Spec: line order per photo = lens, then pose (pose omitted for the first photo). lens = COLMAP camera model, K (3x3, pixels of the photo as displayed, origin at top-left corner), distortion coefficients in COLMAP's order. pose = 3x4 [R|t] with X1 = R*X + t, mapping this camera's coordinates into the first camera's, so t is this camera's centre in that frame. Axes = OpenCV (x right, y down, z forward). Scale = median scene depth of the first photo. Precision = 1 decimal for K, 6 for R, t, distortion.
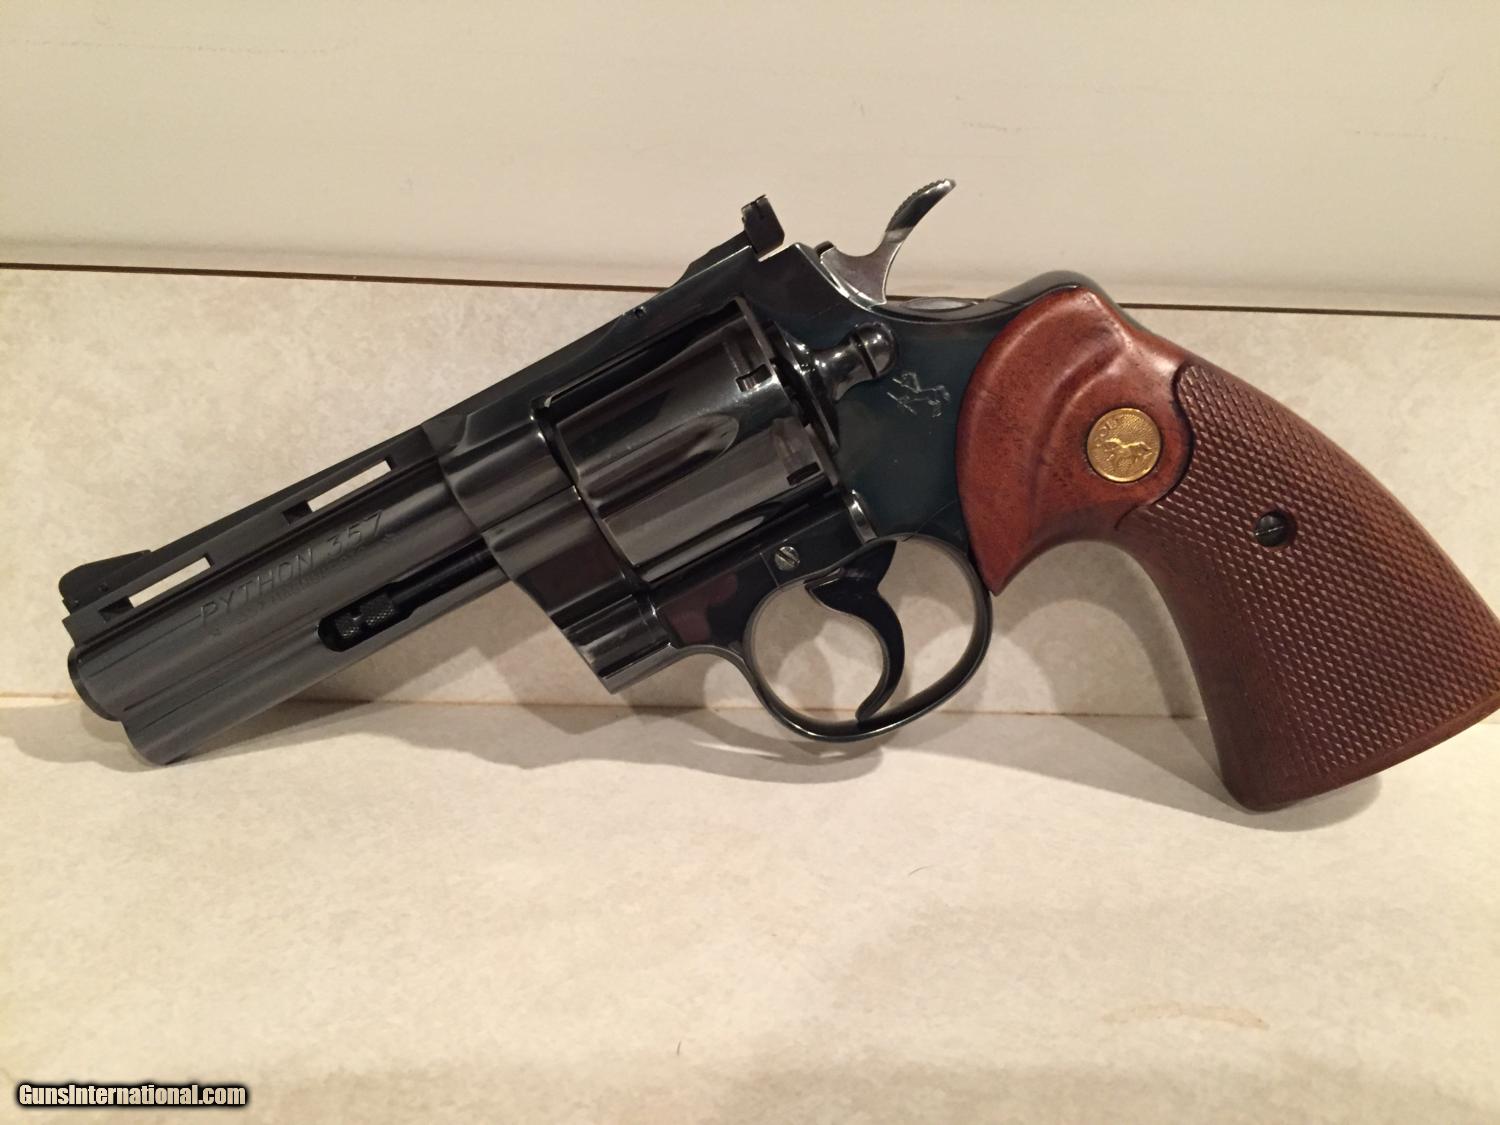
lens RADIAL K [[1303.3, 0, 754.2], [0, 1303.3, 562.4], [0, 0, 1]] dist [0.047808, -0.109198]
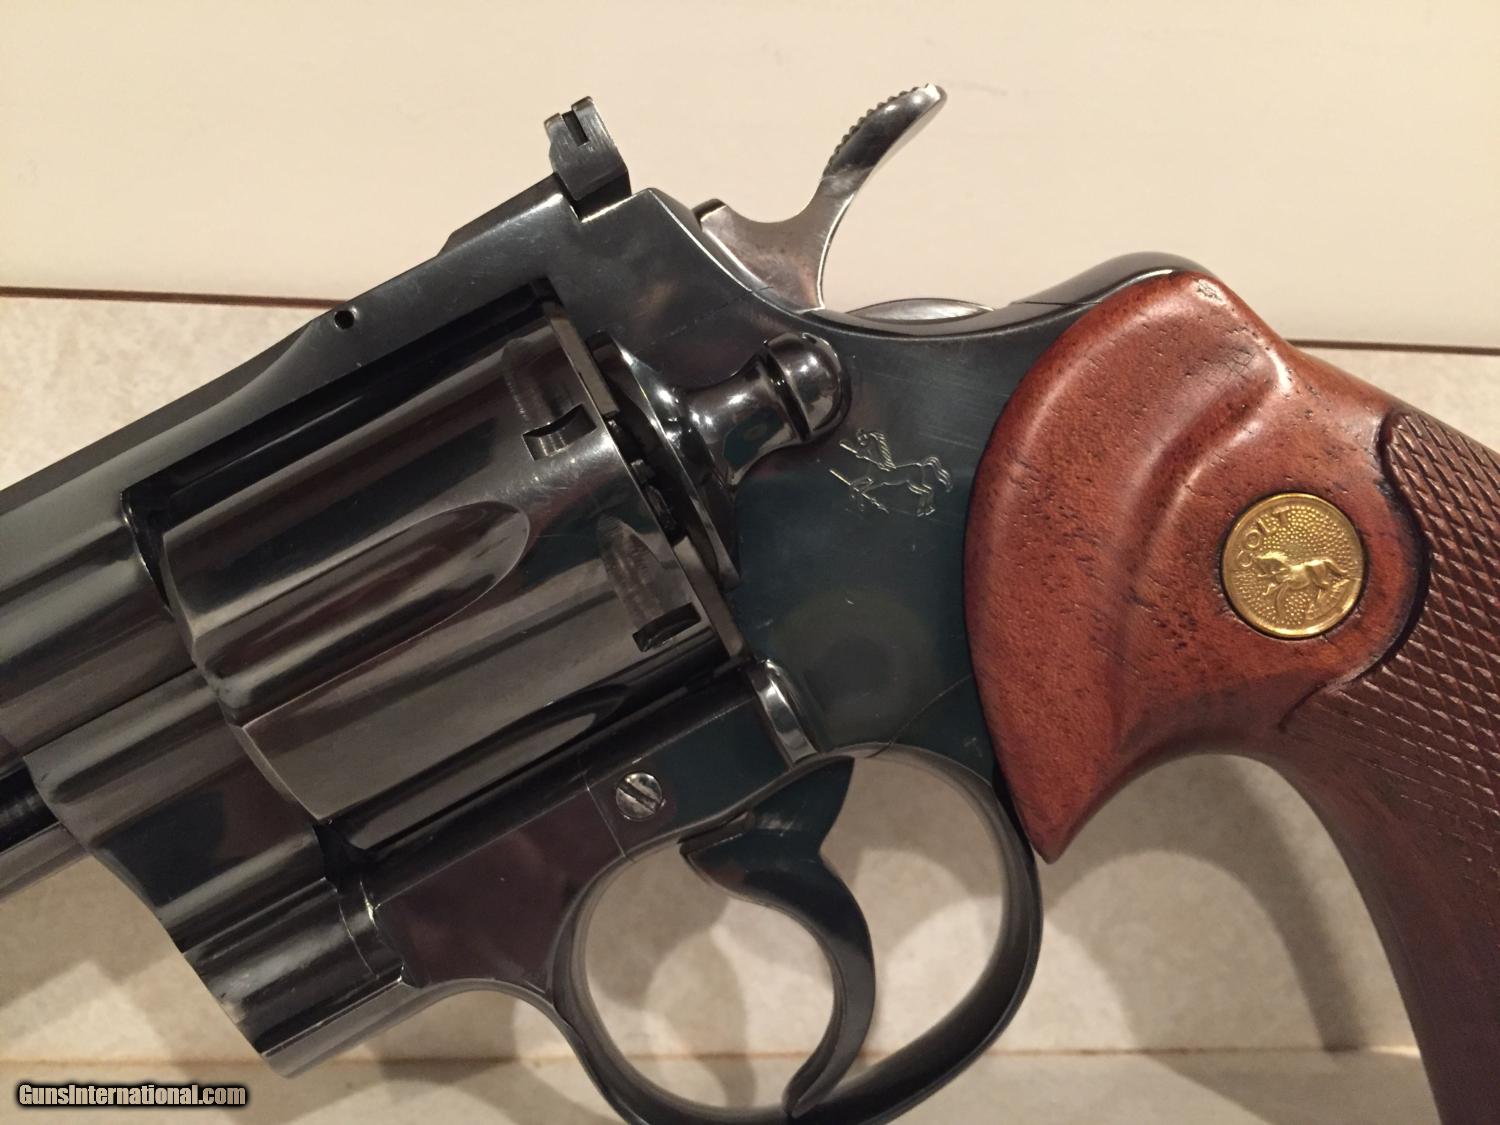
lens RADIAL K [[1303.3, 0, 762.4], [0, 1303.3, 565.5], [0, 0, 1]] dist [0.047808, -0.109198]
pose [[0.998495, -0.007965, 0.054259, 0.043084], [0.015652, 0.989634, -0.142757, -0.017900], [-0.052560, 0.143392, 0.988269, 0.458129]]
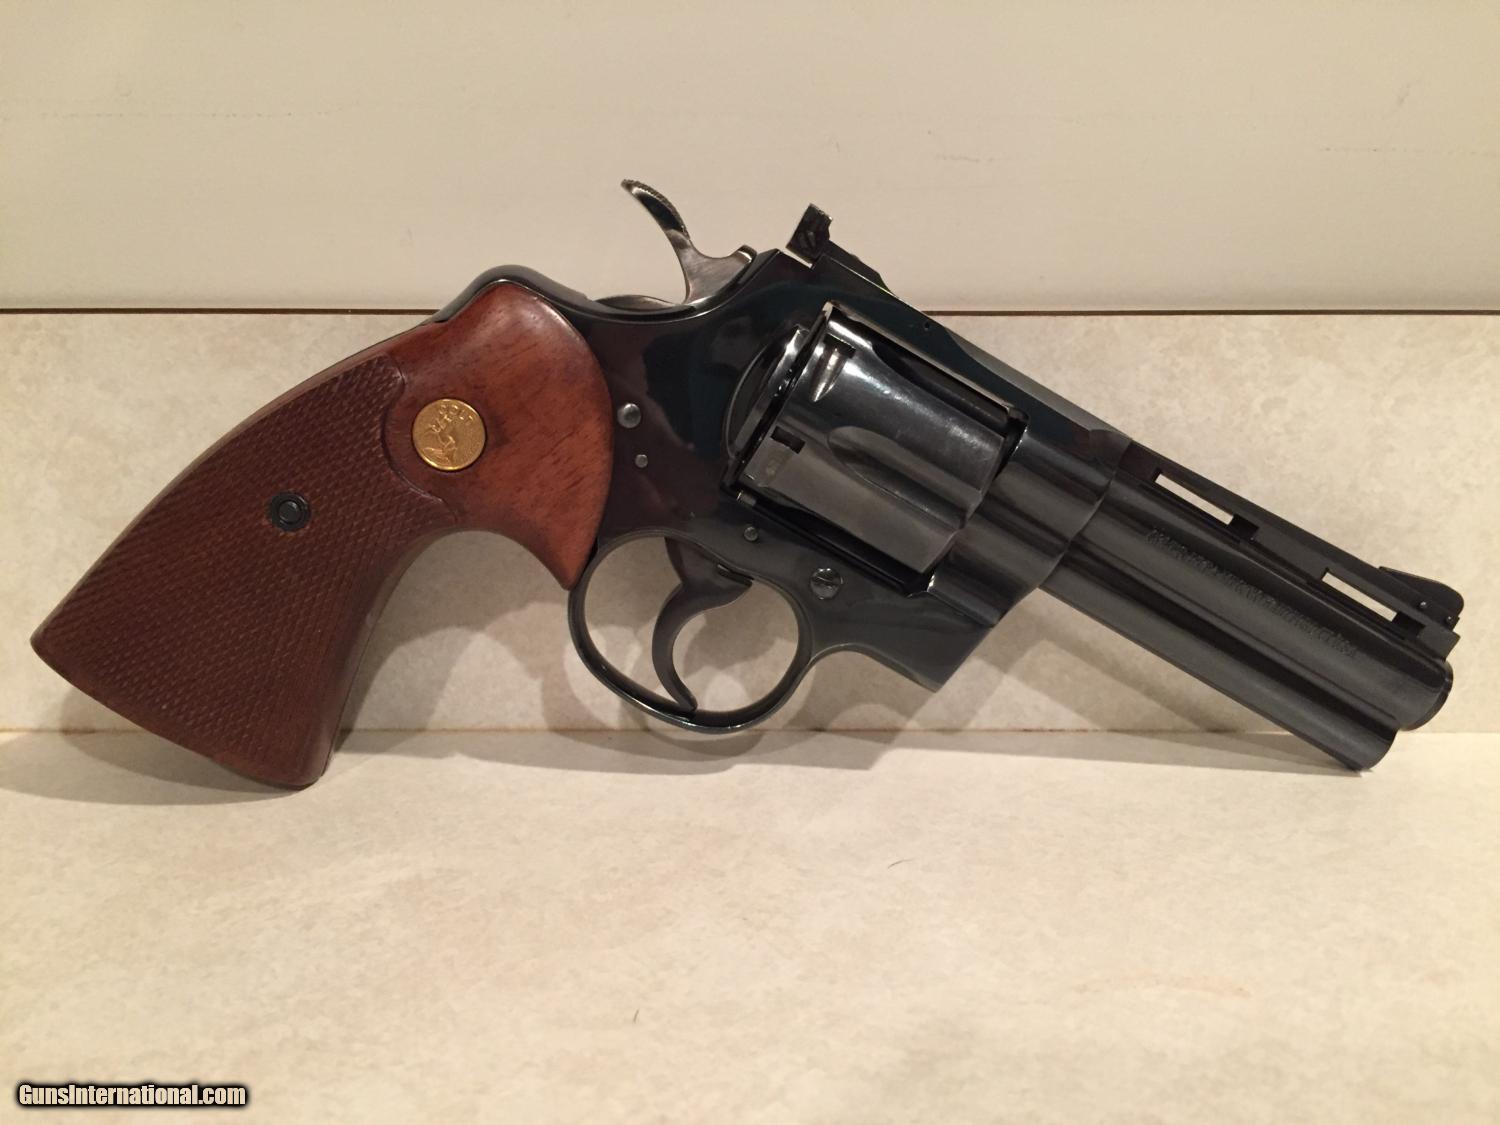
lens RADIAL K [[1303.3, 0, 755.1], [0, 1303.3, 564.8], [0, 0, 1]] dist [0.047808, -0.109198]
pose [[0.998488, -0.027530, -0.047578, 0.063057], [0.022680, 0.994767, -0.099623, 0.095712], [0.050072, 0.098393, 0.993887, -0.005556]]
